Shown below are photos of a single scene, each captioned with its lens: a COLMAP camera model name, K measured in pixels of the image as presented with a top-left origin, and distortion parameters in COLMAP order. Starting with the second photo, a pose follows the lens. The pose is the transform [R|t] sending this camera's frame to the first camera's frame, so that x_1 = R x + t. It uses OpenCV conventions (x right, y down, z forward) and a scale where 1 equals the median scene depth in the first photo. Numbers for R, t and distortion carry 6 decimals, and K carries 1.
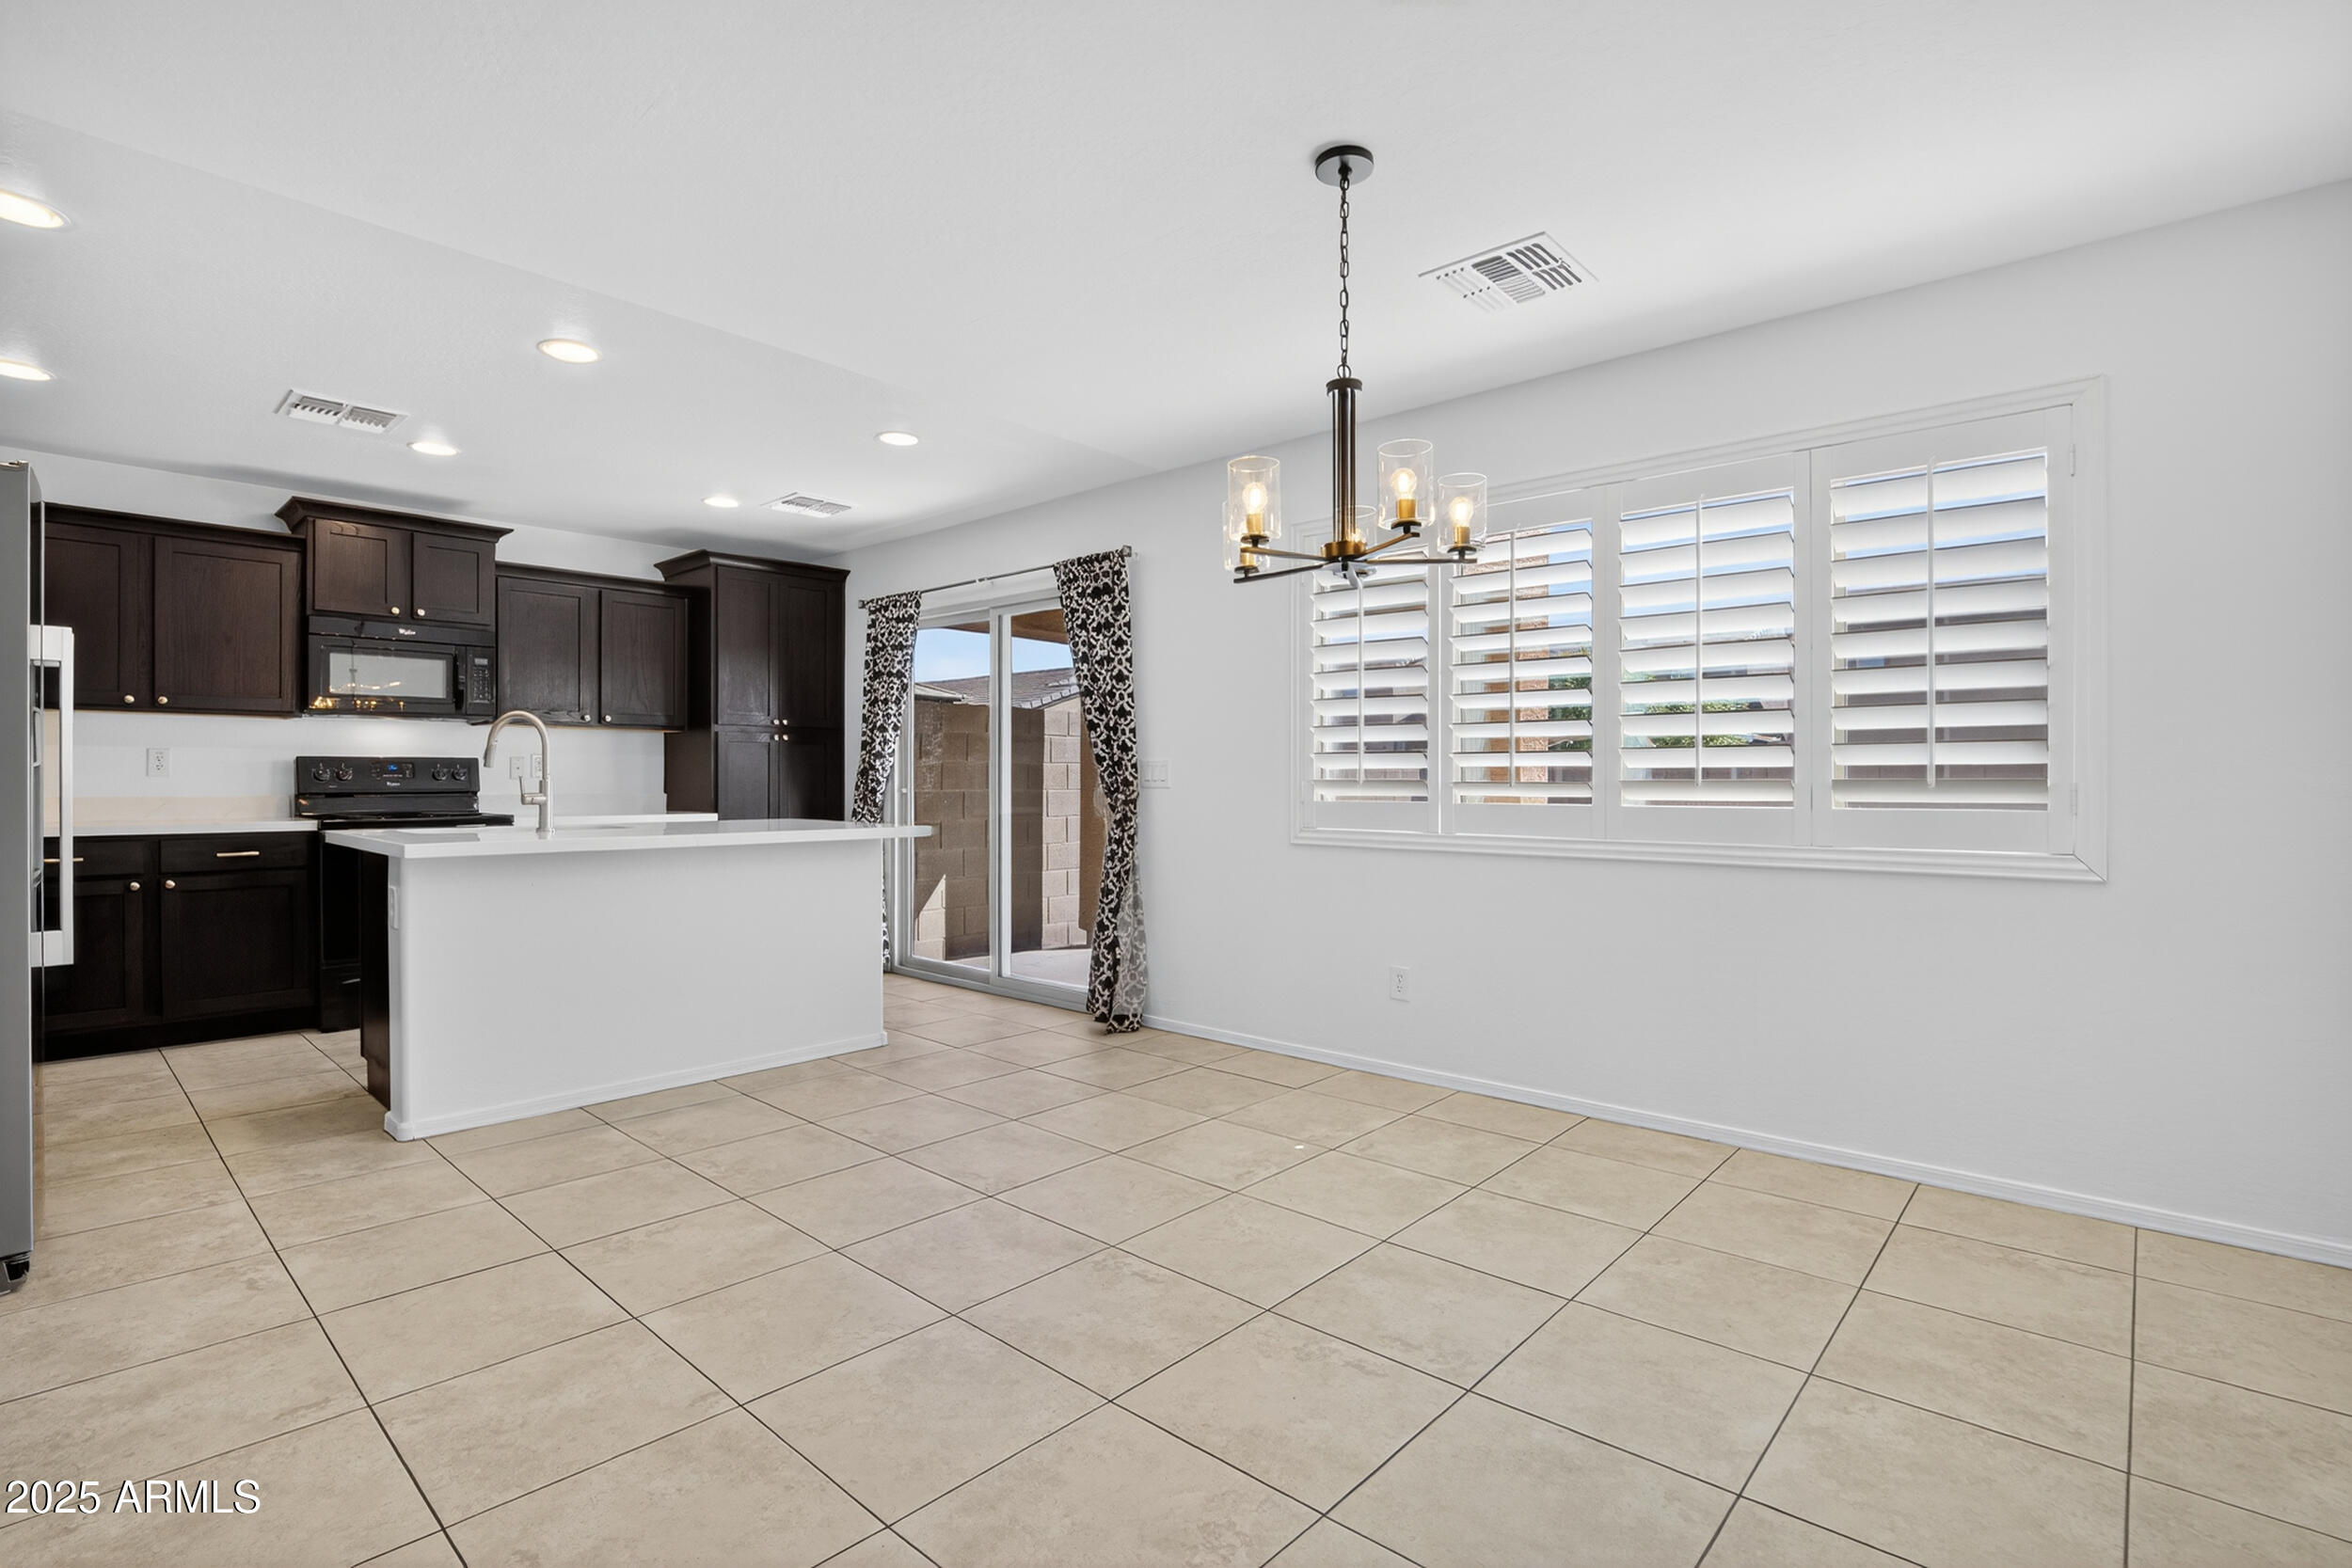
lens RADIAL K [[1103.1, 0, 1171.6], [0, 1103.1, 787.3], [0, 0, 1]] dist [-0.025694, 0.002081]
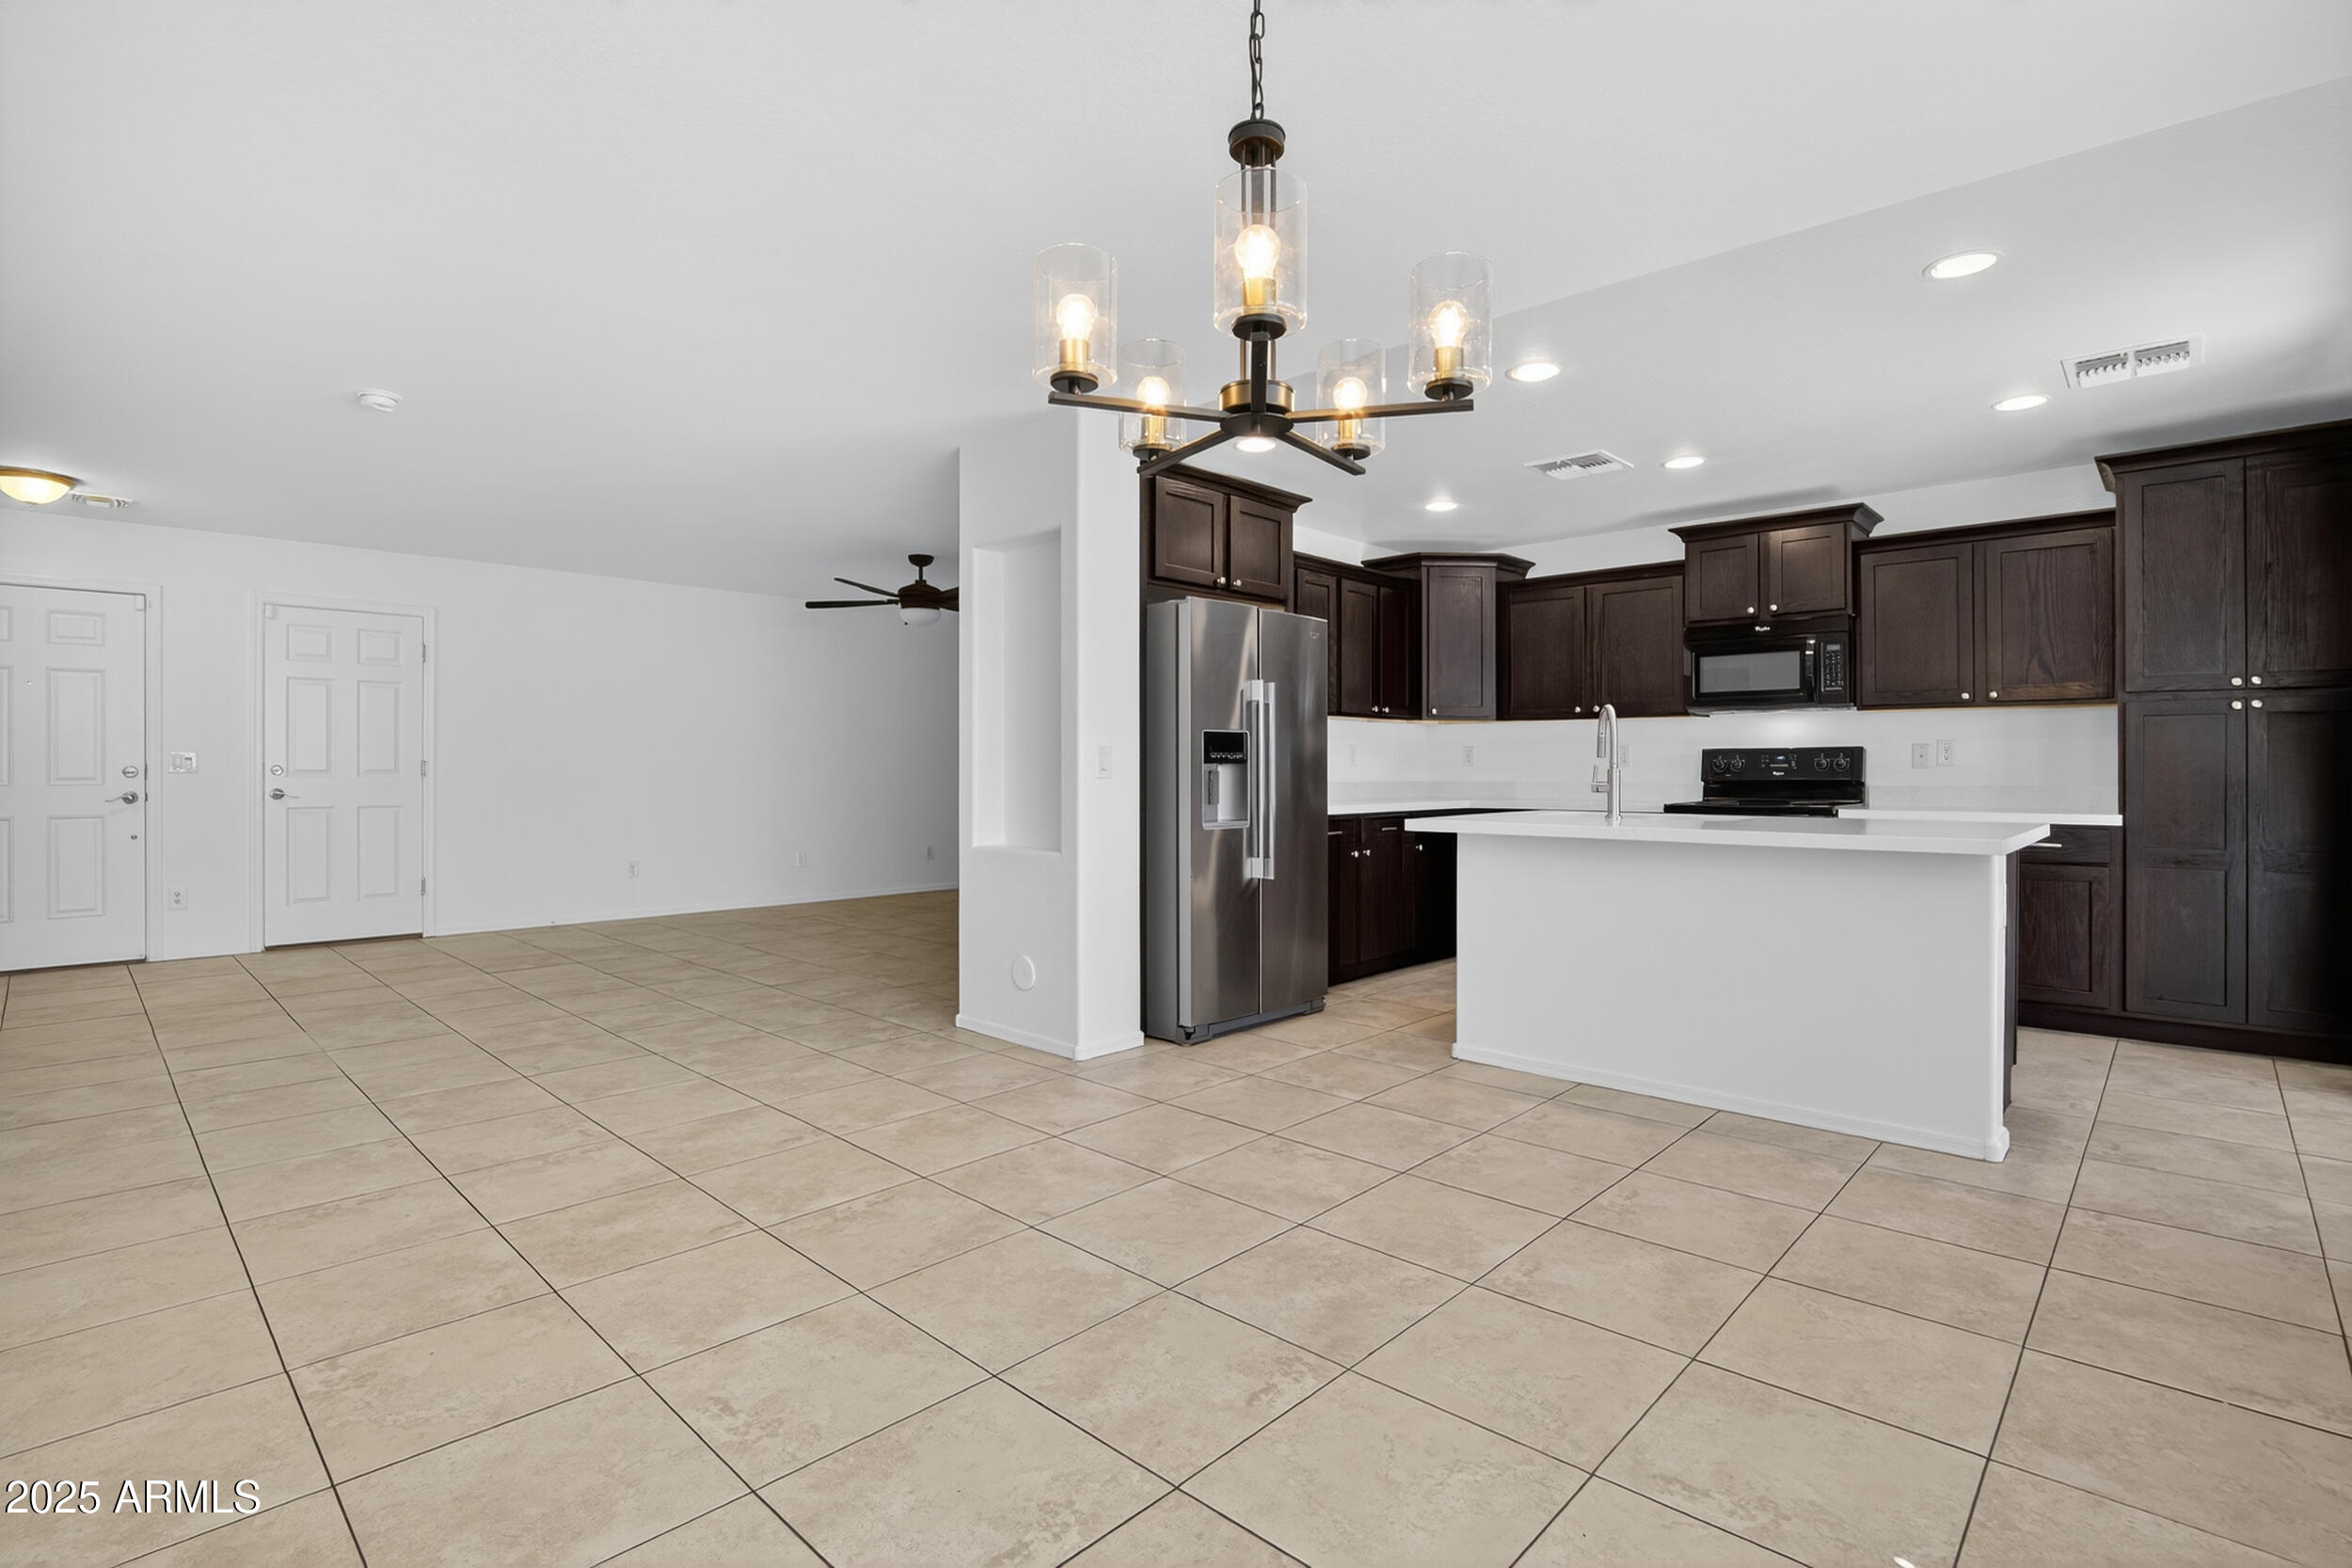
lens RADIAL K [[1103.1, 0, 1172.8], [0, 1103.1, 771.5], [0, 0, 1]] dist [-0.025694, 0.002081]
pose [[-0.020648, 0.001472, -0.999786, 0.421667], [-0.005166, 0.999985, 0.001579, -0.003842], [0.999773, 0.005198, -0.020640, 0.517062]]
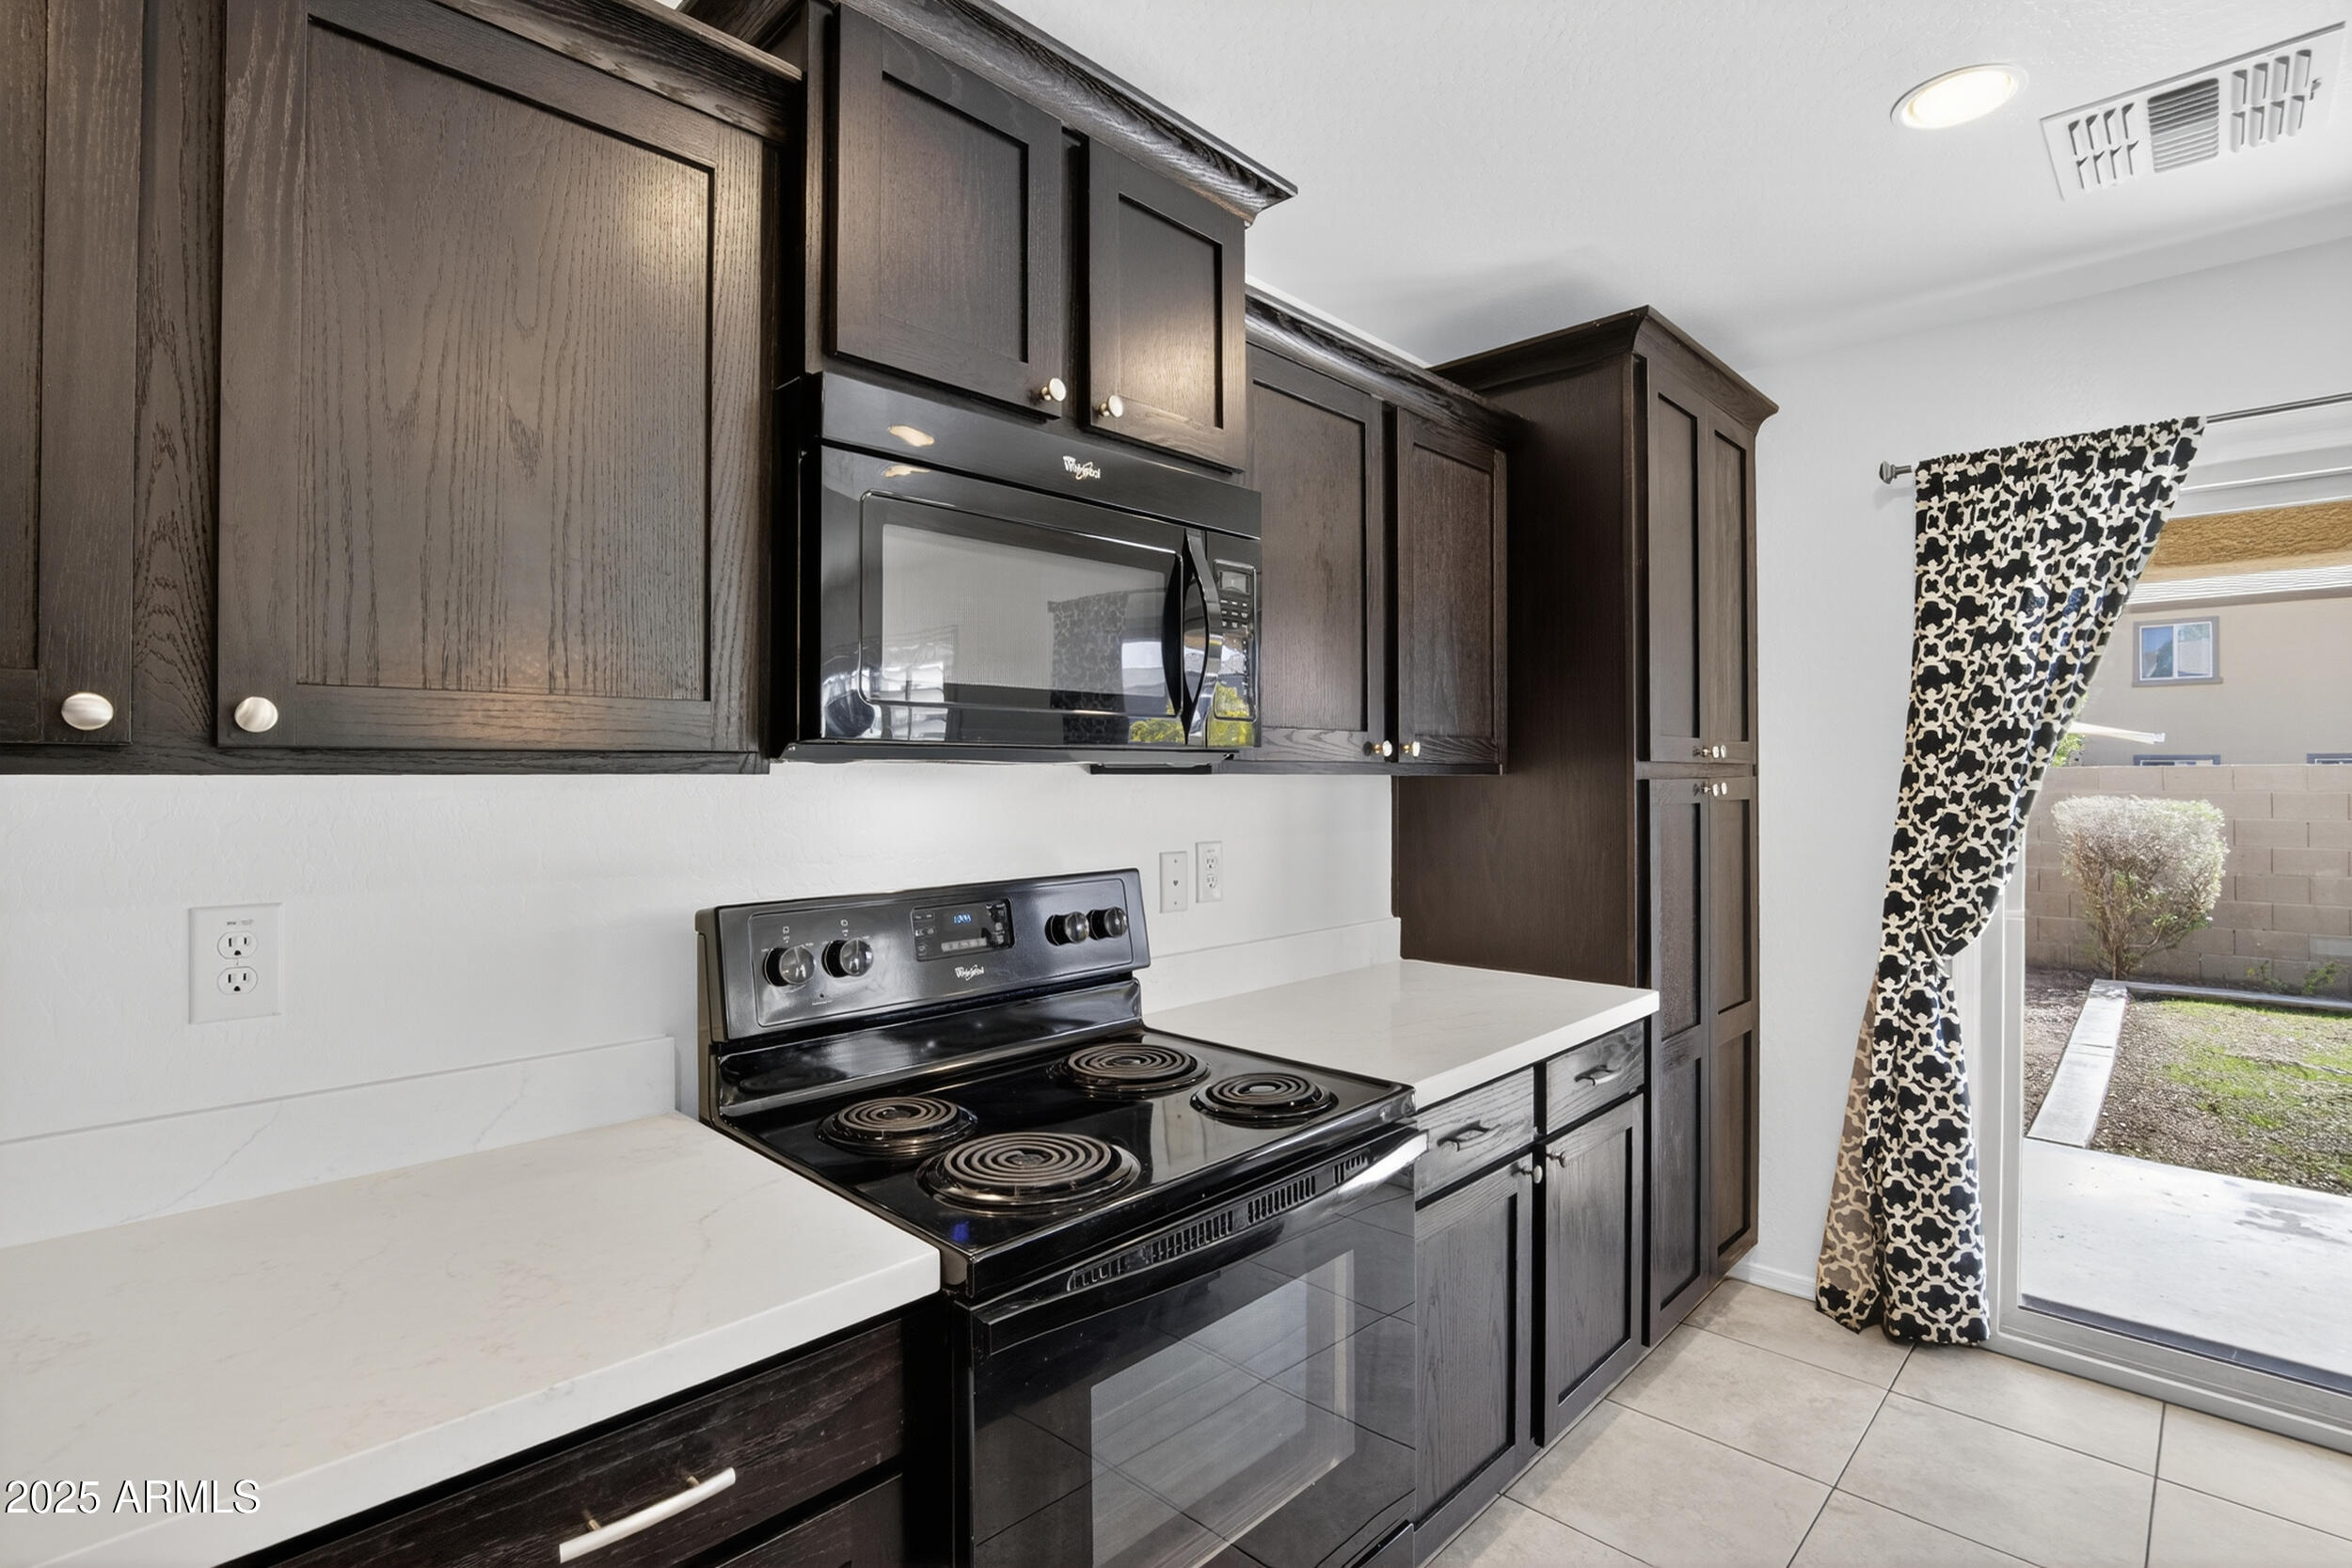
lens RADIAL K [[1103.1, 0, 1172.3], [0, 1103.1, 778.9], [0, 0, 1]] dist [-0.025694, 0.002081]
pose [[0.999633, -0.000998, -0.027074, -1.905833], [0.001008, 0.999999, 0.000352, -0.171566], [0.027073, -0.000379, 0.999633, 2.017431]]
